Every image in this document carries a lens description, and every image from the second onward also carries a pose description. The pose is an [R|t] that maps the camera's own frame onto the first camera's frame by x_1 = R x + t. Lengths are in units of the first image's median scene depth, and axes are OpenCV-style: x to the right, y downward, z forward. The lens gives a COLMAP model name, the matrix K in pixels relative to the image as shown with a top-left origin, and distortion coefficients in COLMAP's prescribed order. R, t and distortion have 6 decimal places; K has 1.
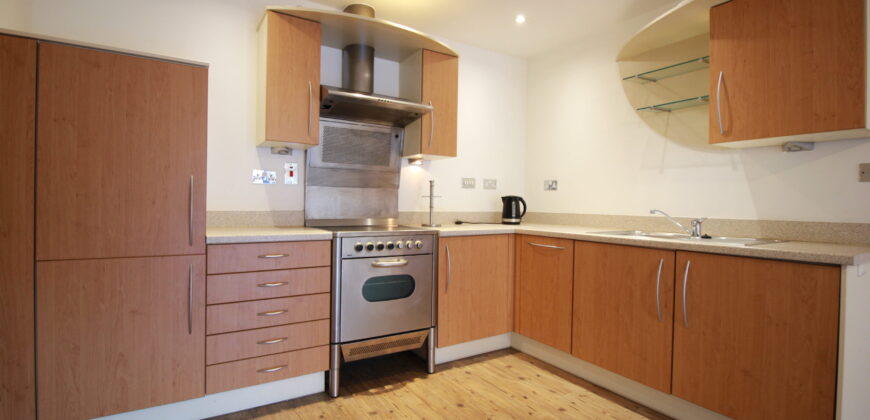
lens RADIAL K [[406.0, 0, 435.4], [0, 406.0, 206.5], [0, 0, 1]] dist [-0.000547, -0.000020]
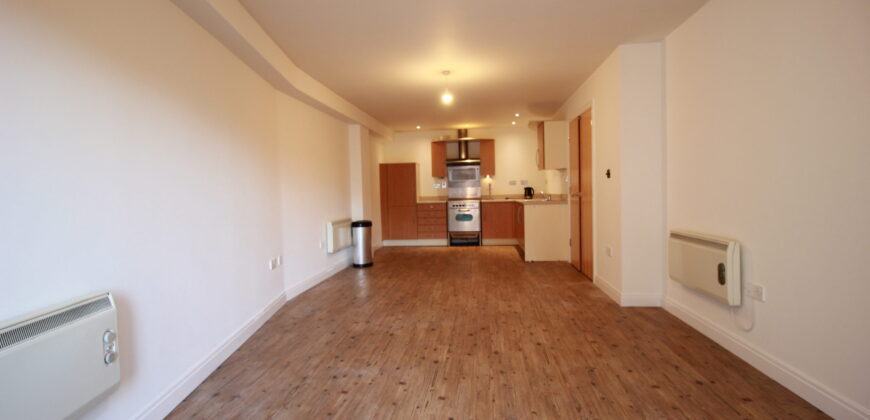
lens RADIAL K [[406.0, 0, 435.3], [0, 406.0, 209.3], [0, 0, 1]] dist [-0.000547, -0.000020]
pose [[0.783201, -0.008421, -0.621711, 1.903547], [0.033521, 0.999026, 0.028696, 0.026551], [0.620864, -0.043315, 0.782721, -1.894020]]
